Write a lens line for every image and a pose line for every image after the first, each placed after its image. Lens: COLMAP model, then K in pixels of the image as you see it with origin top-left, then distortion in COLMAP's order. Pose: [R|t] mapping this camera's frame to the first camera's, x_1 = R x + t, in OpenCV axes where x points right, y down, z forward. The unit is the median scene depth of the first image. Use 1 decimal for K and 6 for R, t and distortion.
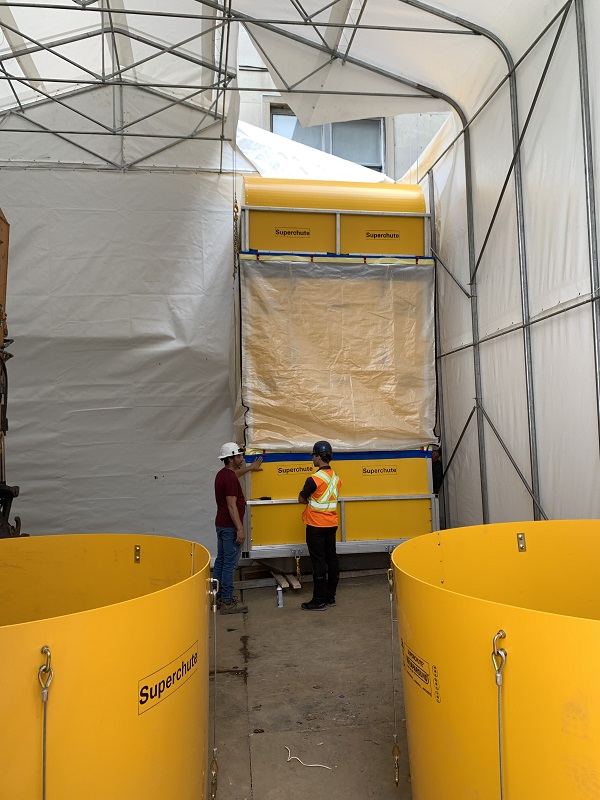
lens RADIAL K [[601.1, 0, 295.4], [0, 601.1, 398.3], [0, 0, 1]] dist [0.011330, -0.010547]
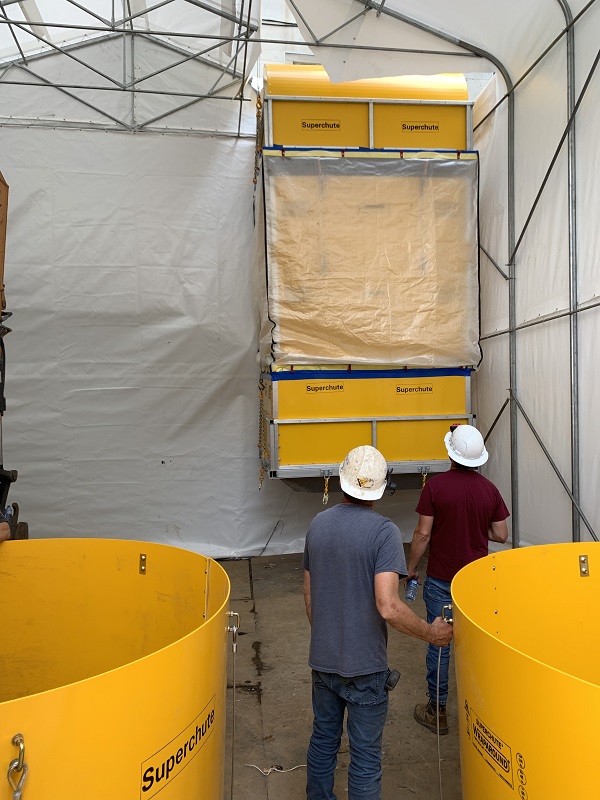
lens RADIAL K [[601.5, 0, 298.1], [0, 601.5, 405.2], [0, 0, 1]] dist [-0.001472, -0.005696]
pose [[0.999601, 0.027640, -0.005831, -0.018814], [-0.027332, 0.998498, 0.047479, -0.010594], [0.007135, -0.047300, 0.998855, 0.070458]]
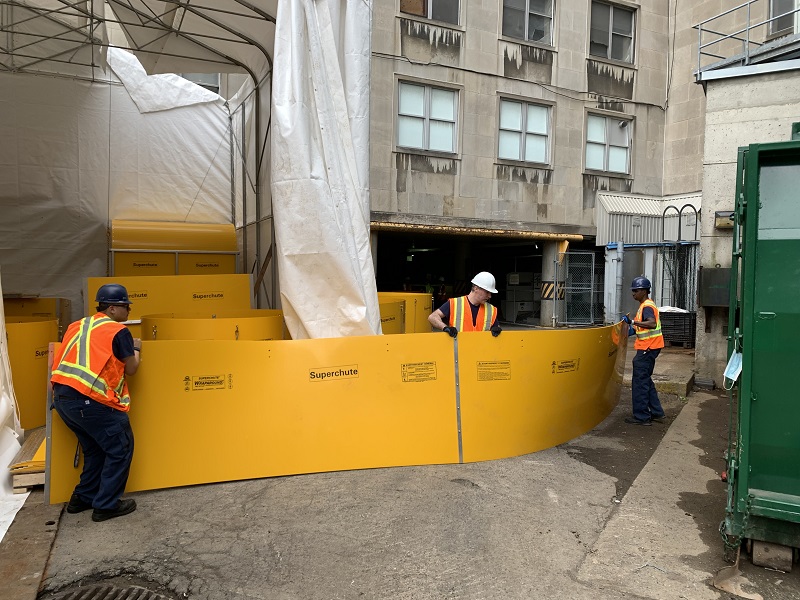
lens RADIAL K [[615.3, 0, 400.0], [0, 615.3, 300.0], [0, 0, 1]] dist [0.002343, -0.003612]
pose [[0.952353, 0.028708, 0.303644, 0.161648], [-0.055307, 0.995310, 0.079365, -0.030993], [-0.299941, -0.092377, 0.949474, -0.734527]]
